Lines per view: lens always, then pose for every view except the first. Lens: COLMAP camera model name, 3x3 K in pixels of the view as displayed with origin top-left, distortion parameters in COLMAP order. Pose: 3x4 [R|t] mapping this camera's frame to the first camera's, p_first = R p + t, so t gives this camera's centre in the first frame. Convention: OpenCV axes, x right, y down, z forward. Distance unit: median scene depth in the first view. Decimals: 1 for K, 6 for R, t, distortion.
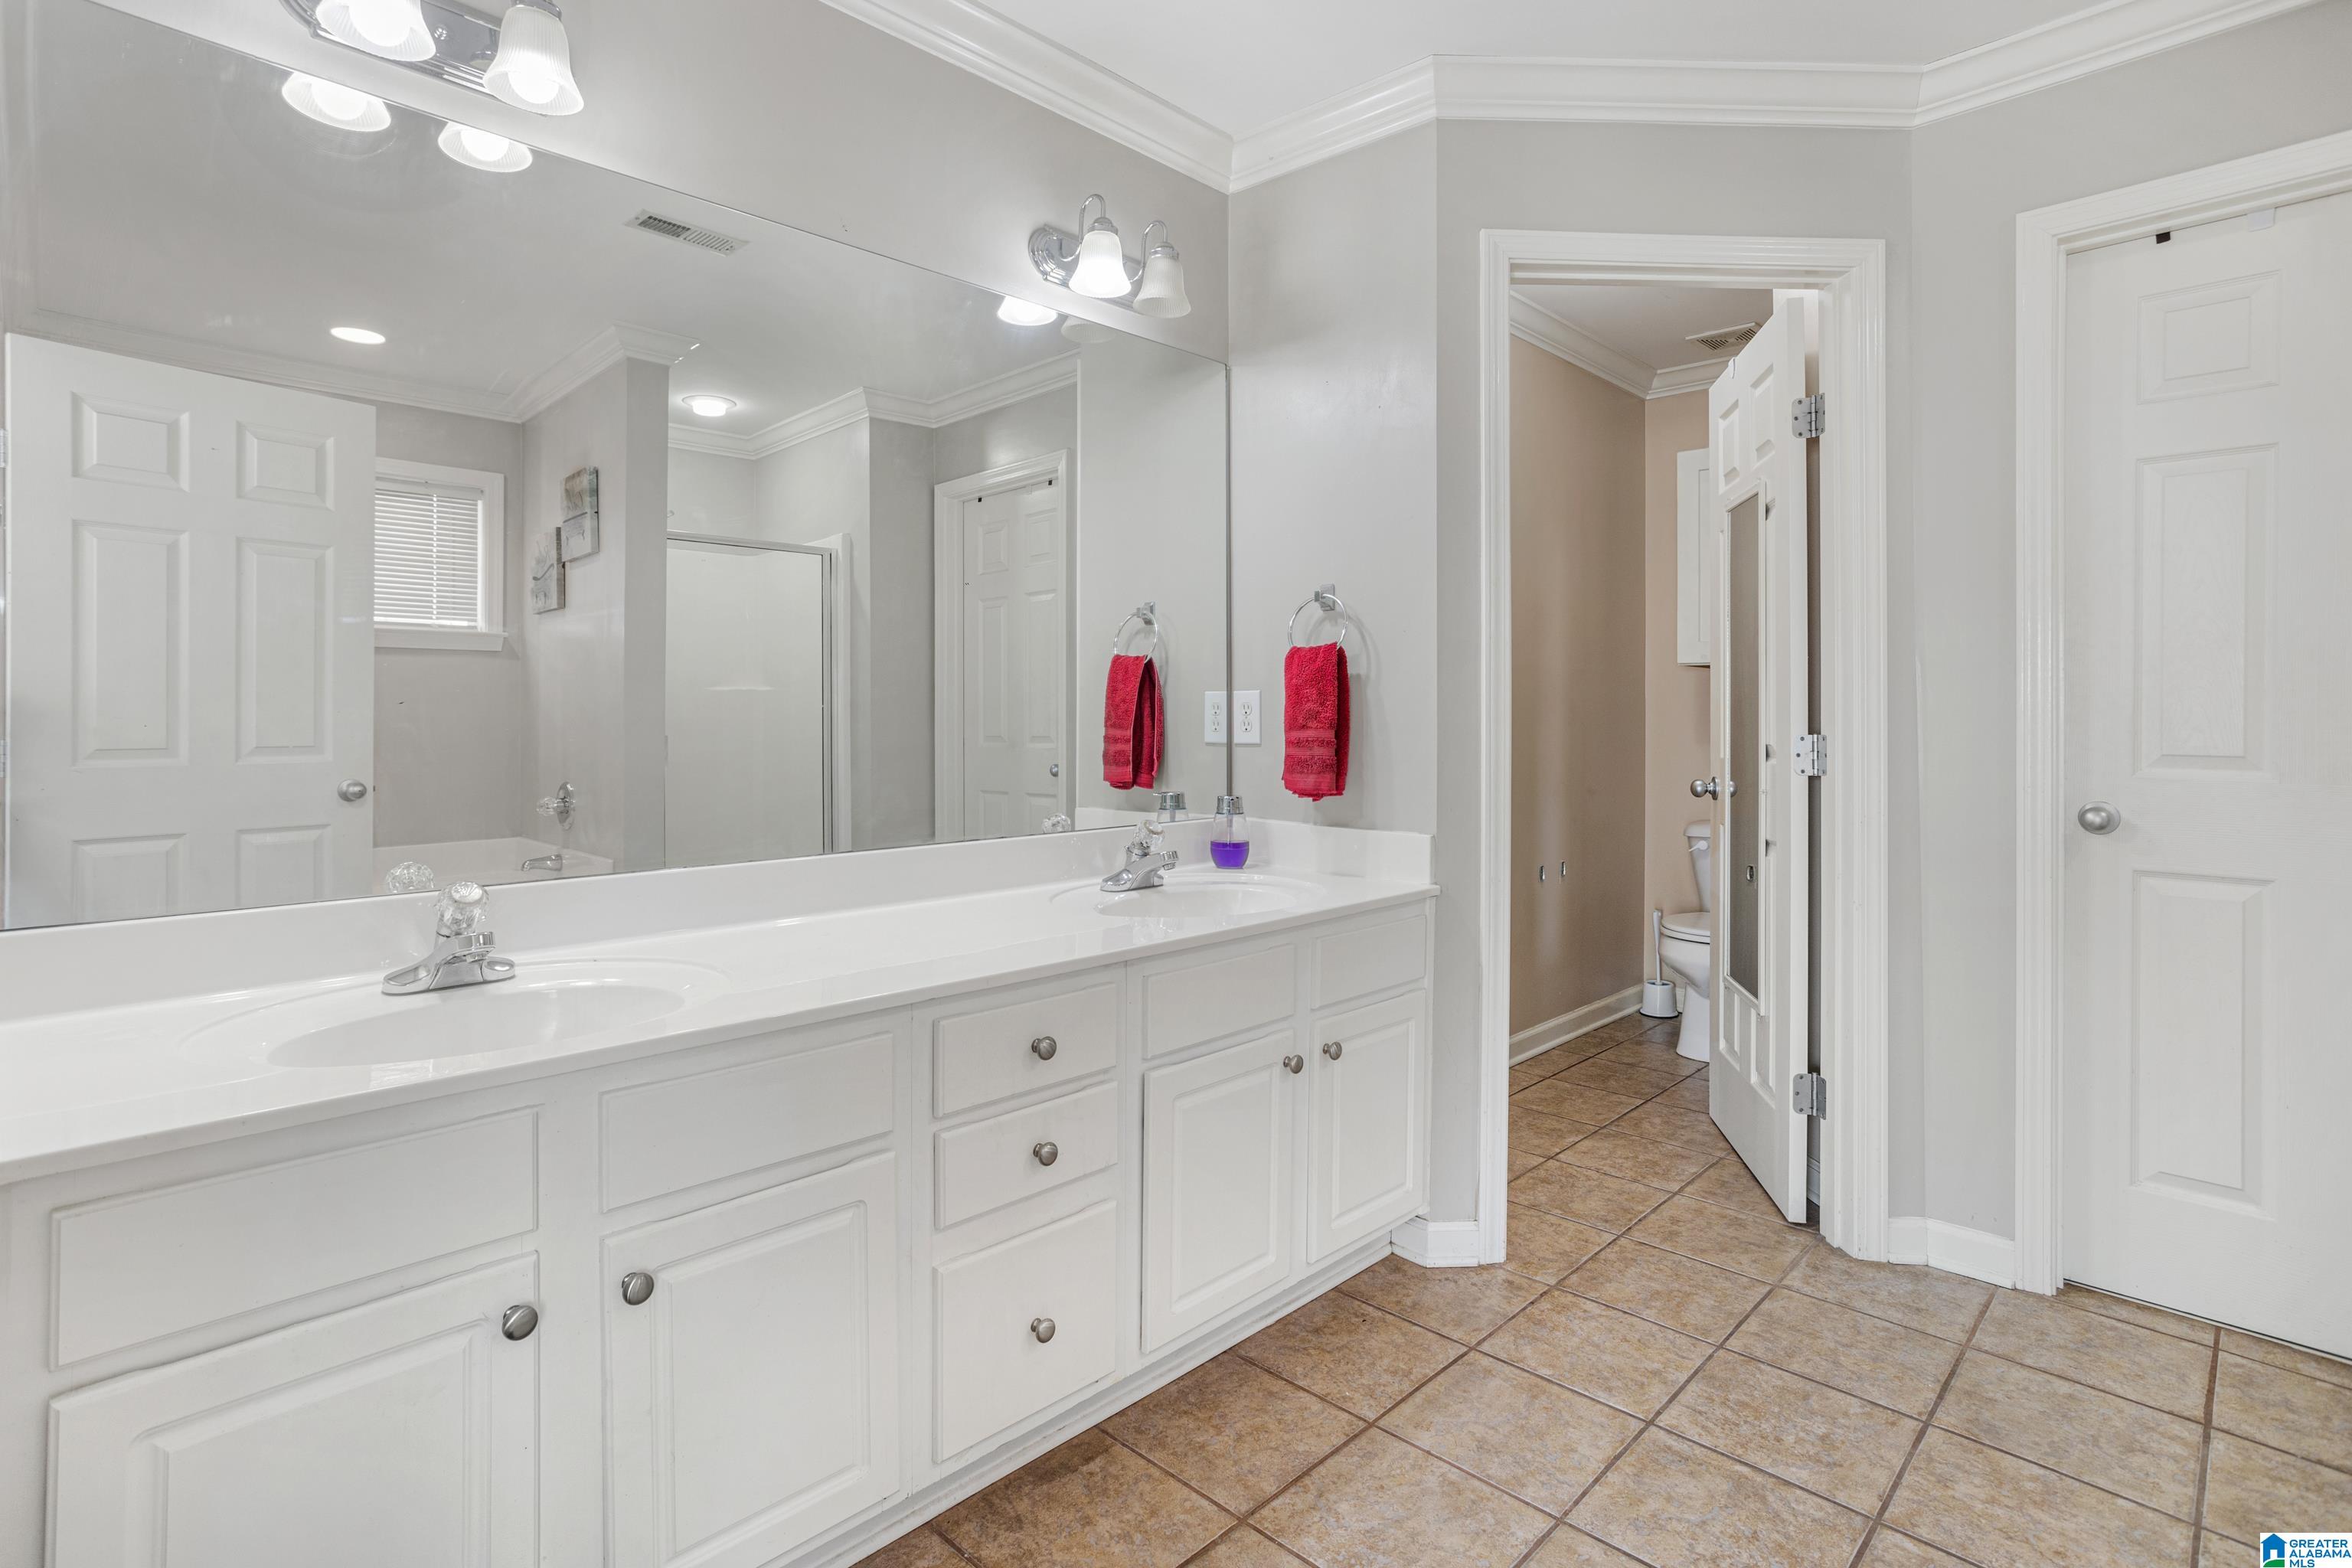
lens RADIAL K [[1141.5, 0, 1137.0], [0, 1141.5, 736.4], [0, 0, 1]] dist [-0.030686, 0.012011]
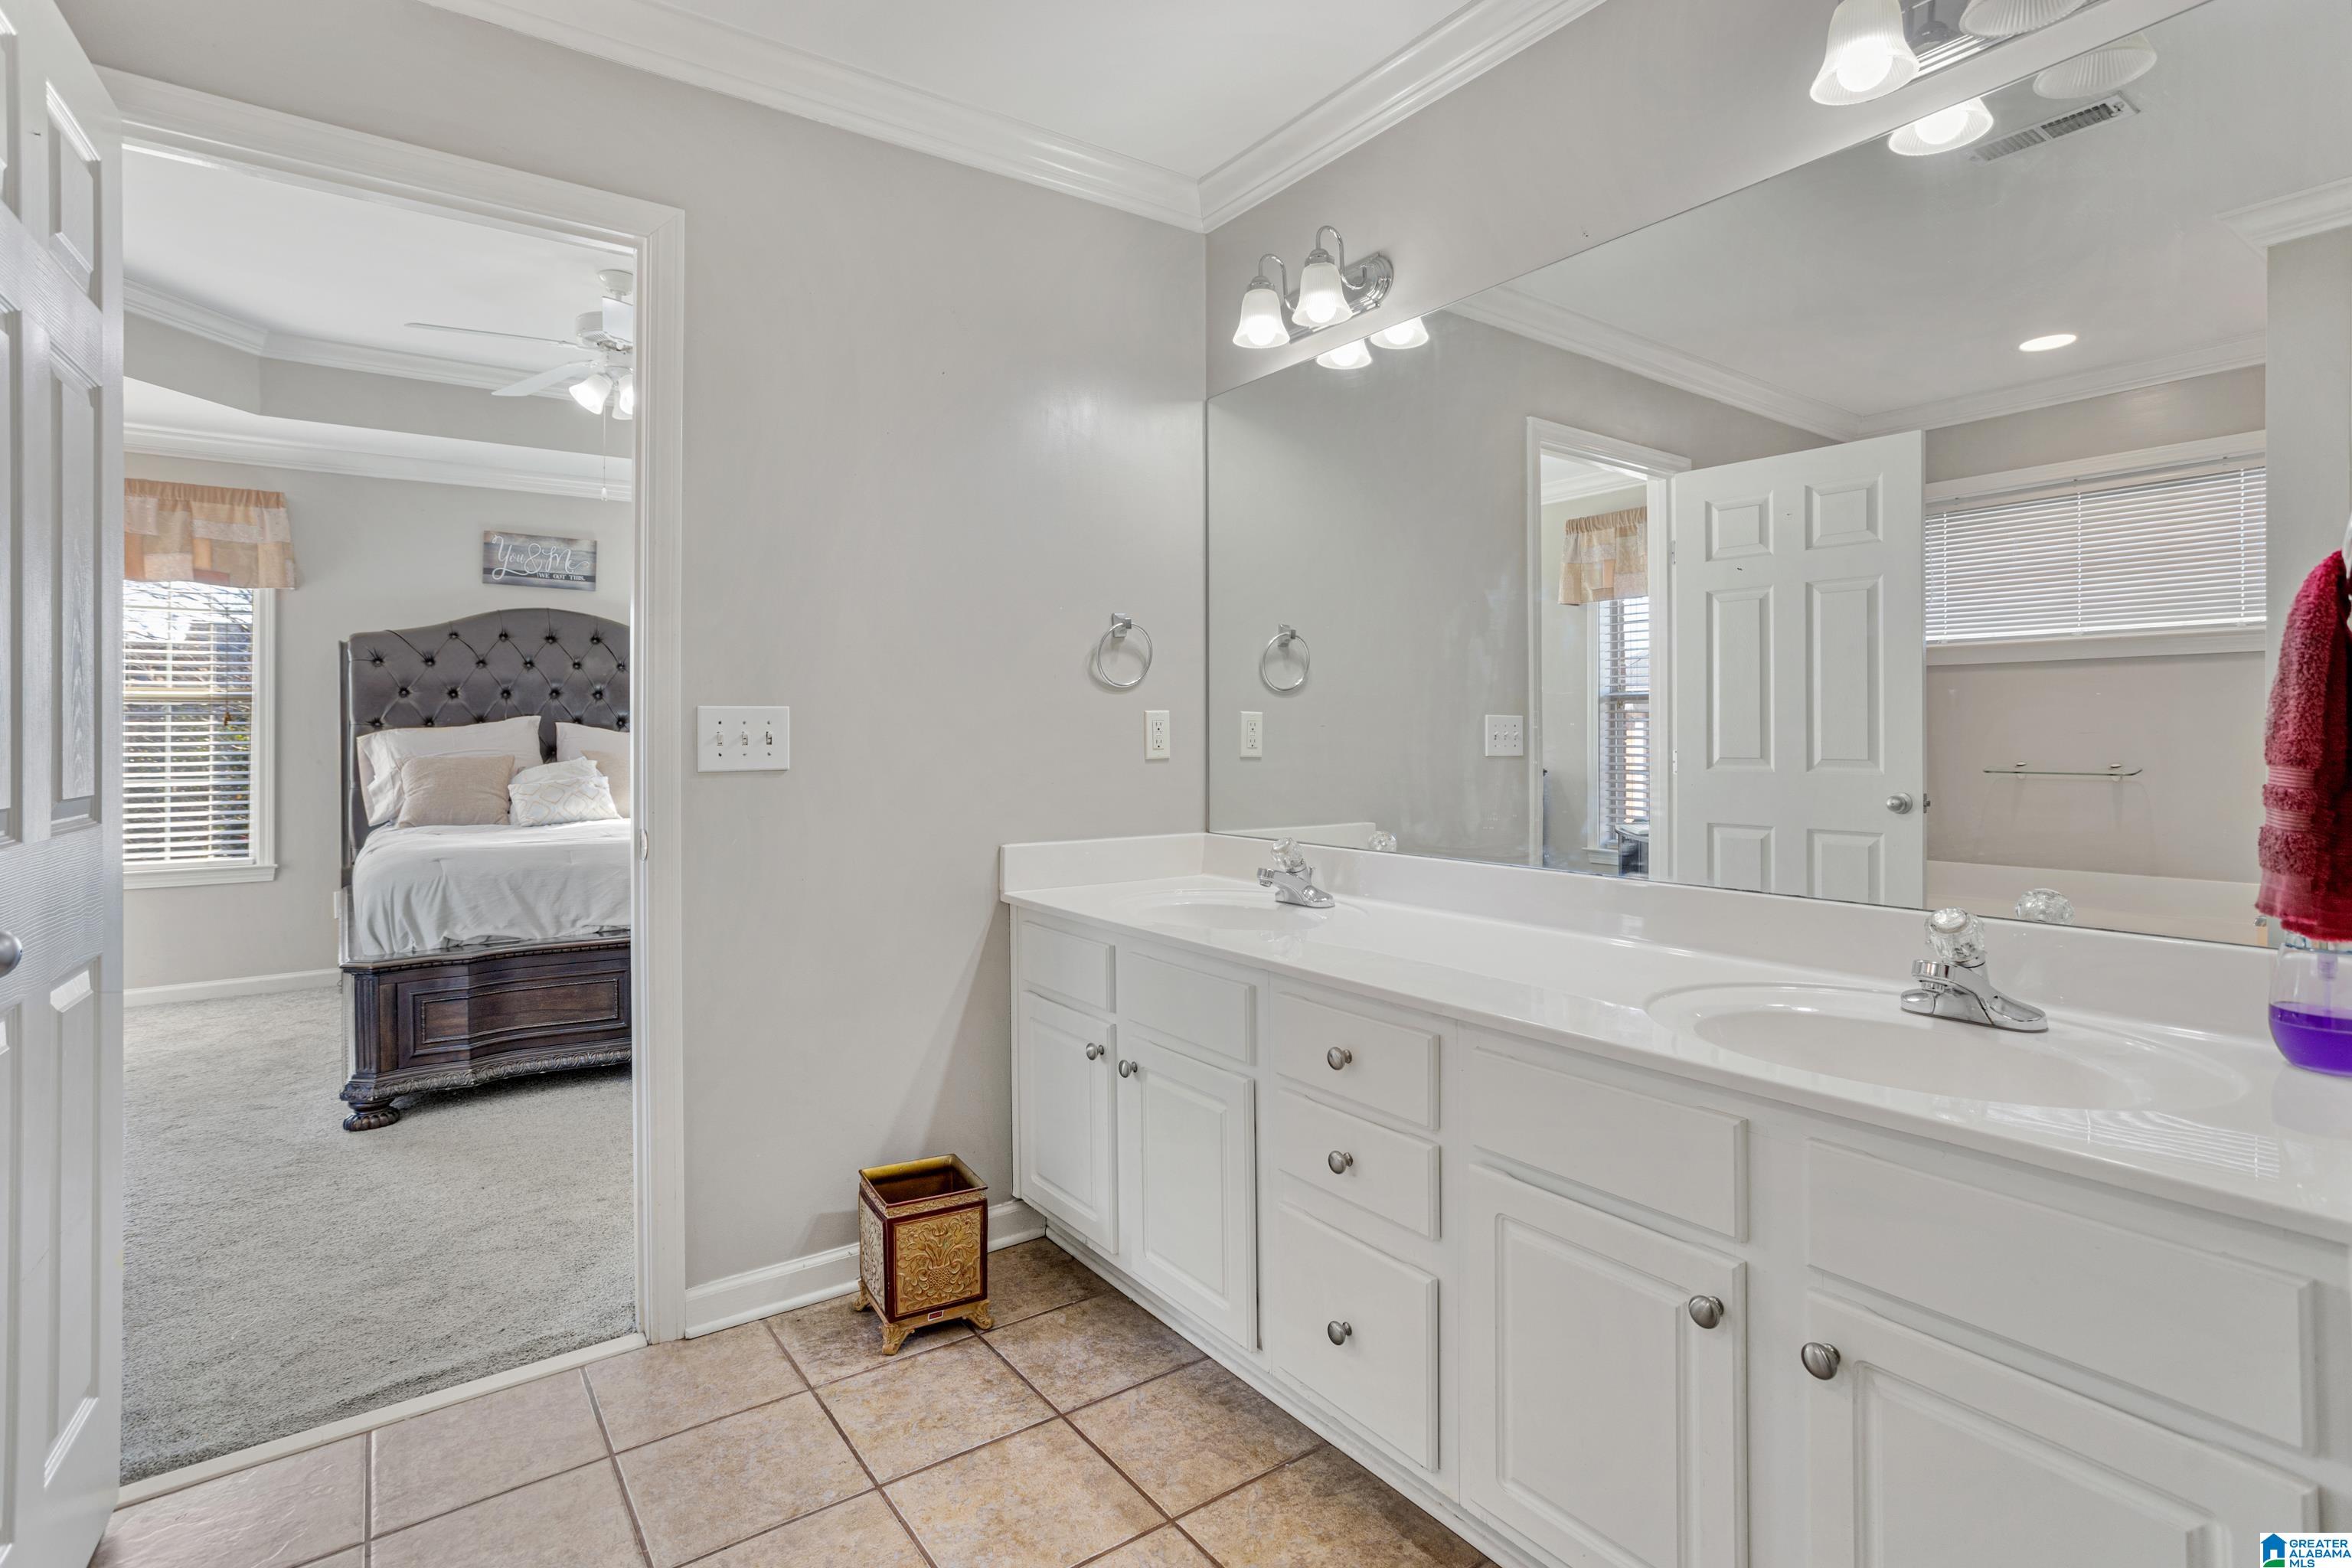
lens RADIAL K [[1141.5, 0, 1172.5], [0, 1141.5, 716.0], [0, 0, 1]] dist [-0.030686, 0.012011]
pose [[-0.152162, -0.015567, -0.988233, 0.909059], [-0.012362, 0.999828, -0.013846, -0.018568], [0.988278, 0.010110, -0.152328, 0.940150]]
